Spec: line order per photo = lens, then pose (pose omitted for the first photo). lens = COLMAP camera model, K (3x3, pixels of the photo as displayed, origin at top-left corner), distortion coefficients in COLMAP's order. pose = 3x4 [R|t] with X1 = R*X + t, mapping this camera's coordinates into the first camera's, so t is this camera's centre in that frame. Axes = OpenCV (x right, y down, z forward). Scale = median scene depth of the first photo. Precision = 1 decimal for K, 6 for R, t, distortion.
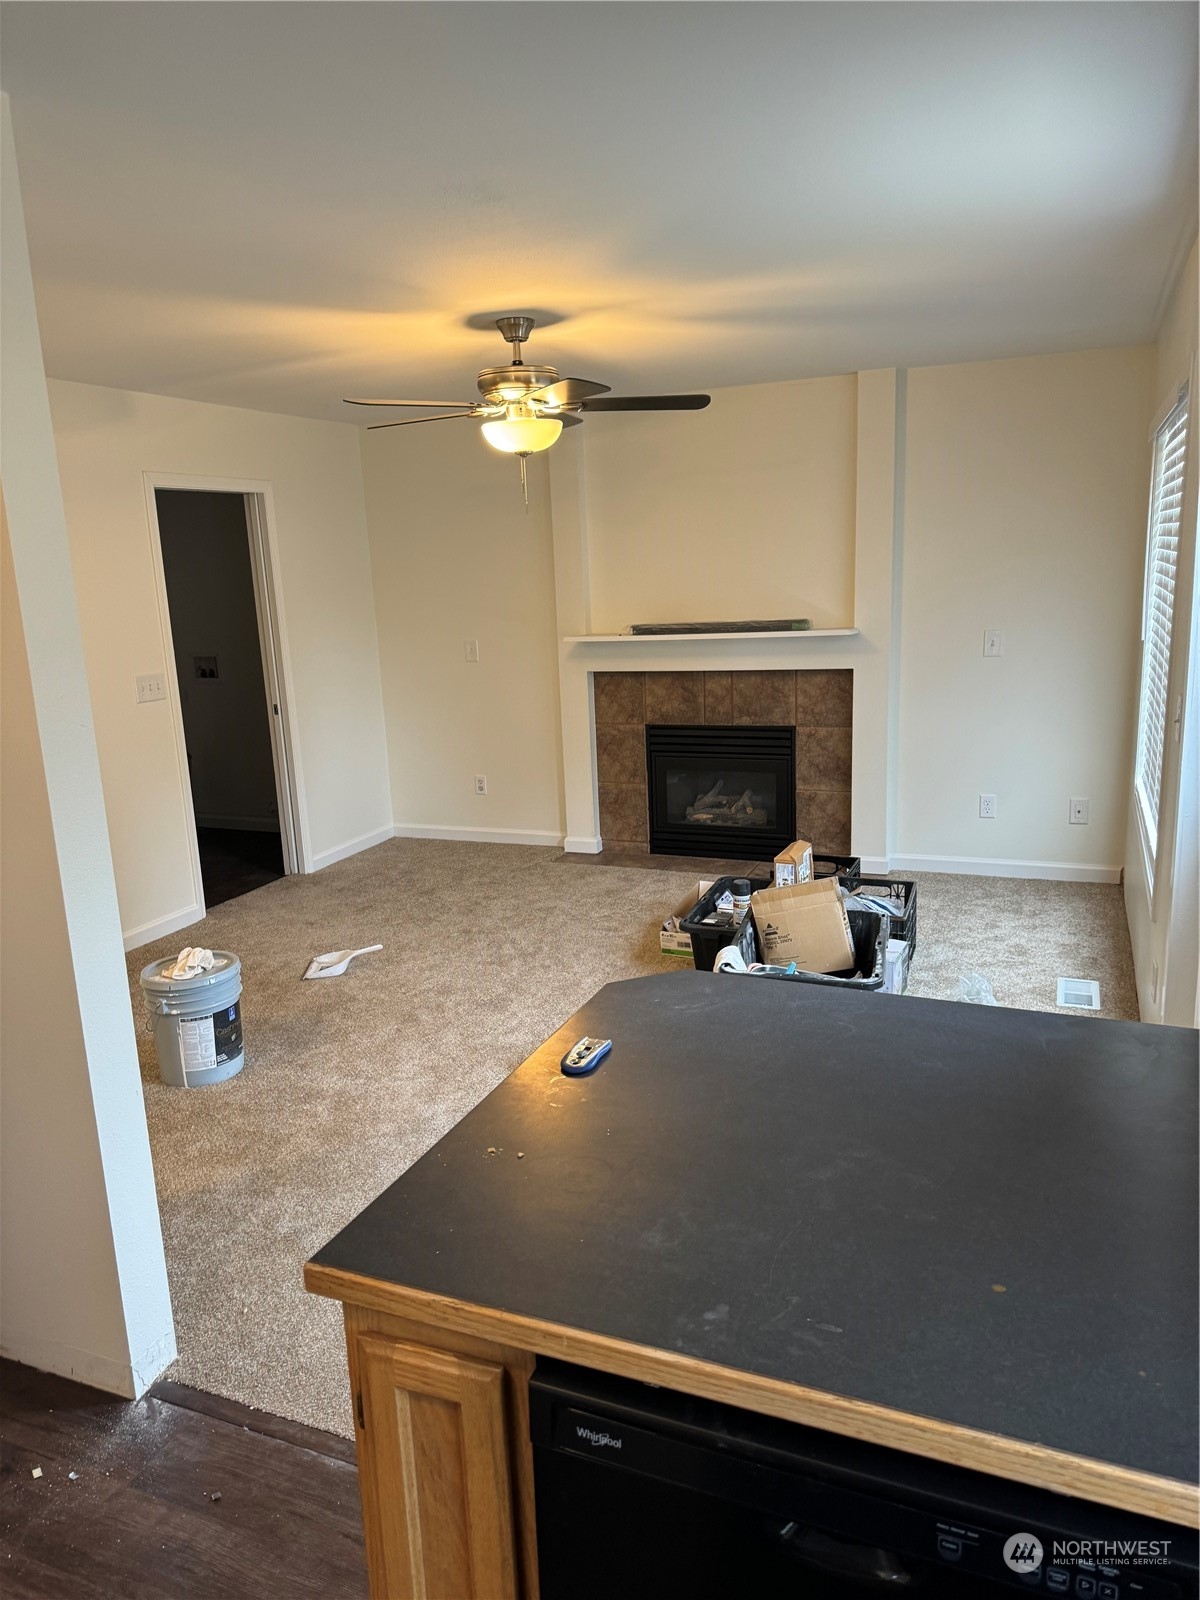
lens RADIAL K [[1119.4, 0, 601.4], [0, 1119.4, 799.8], [0, 0, 1]] dist [0.079594, -0.000624]
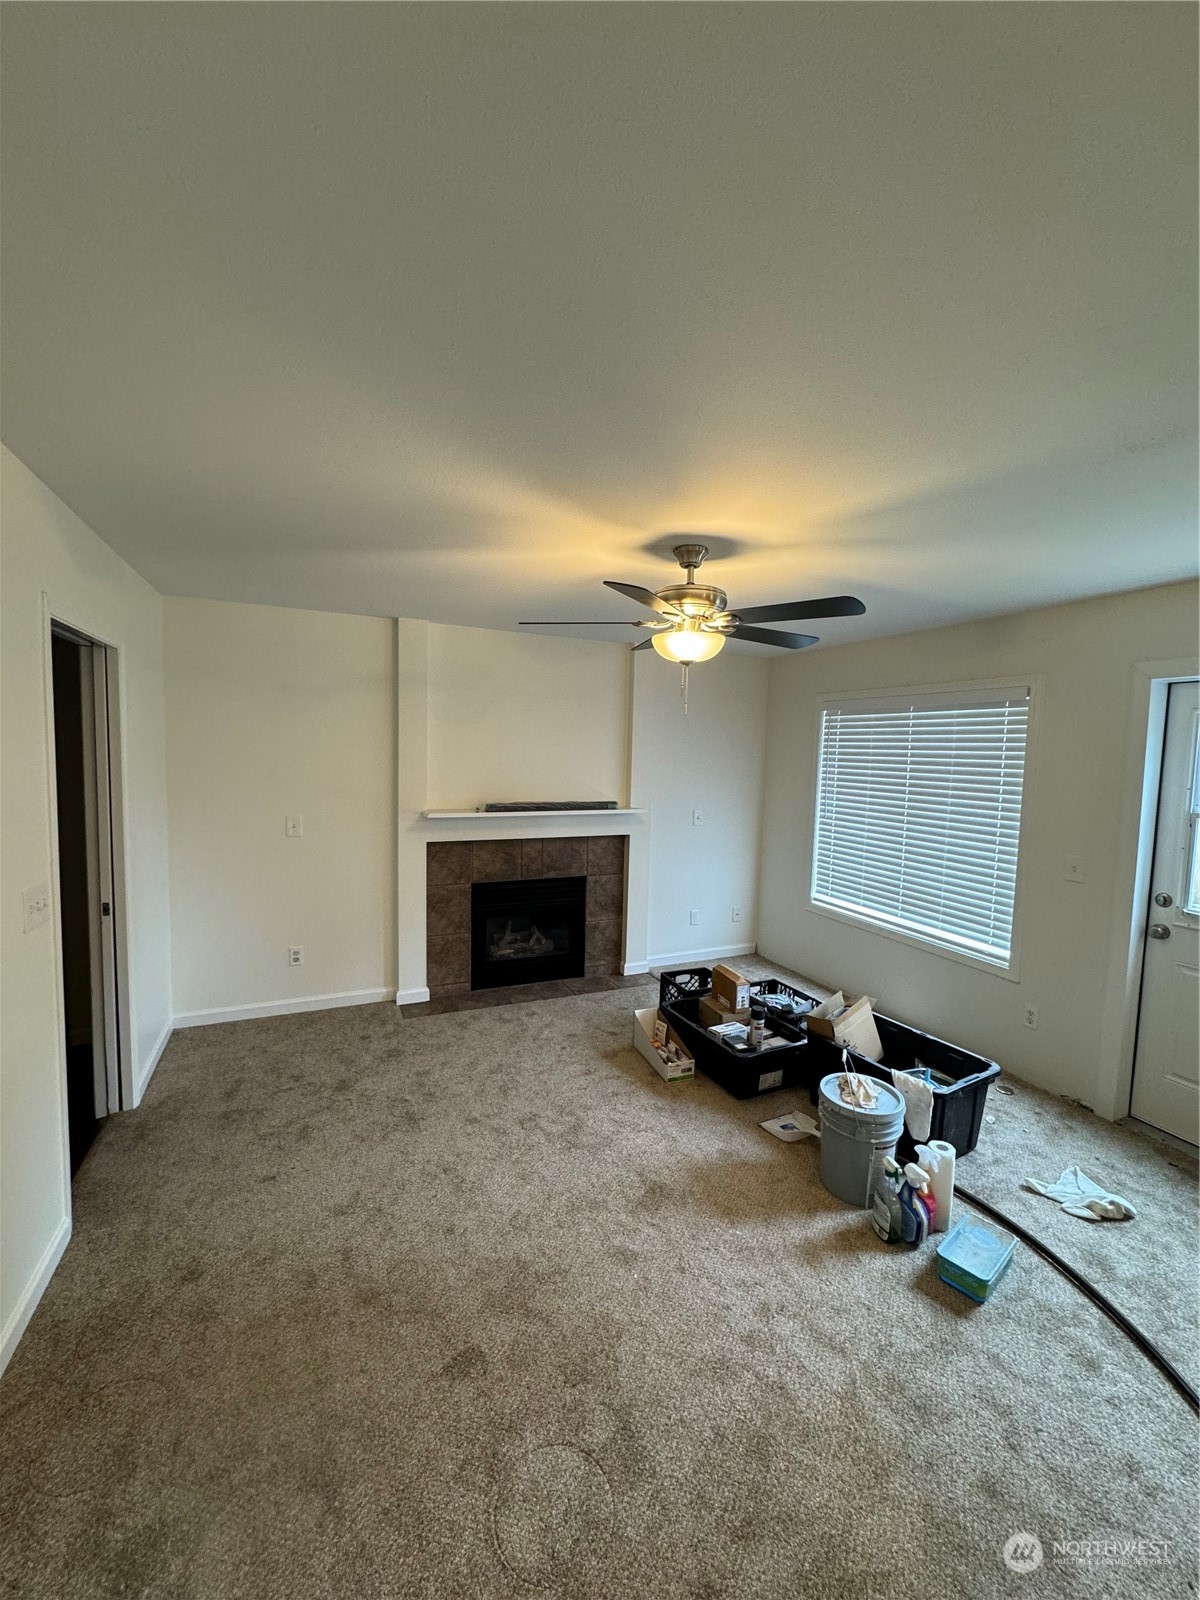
lens RADIAL K [[638.0, 0, 597.9], [0, 638.0, 800.0], [0, 0, 1]] dist [-0.002186, -0.000117]
pose [[0.679027, 0.003674, 0.734104, -0.390555], [0.096357, 0.990890, -0.094088, -0.082068], [-0.727762, 0.134624, 0.672487, 0.441946]]
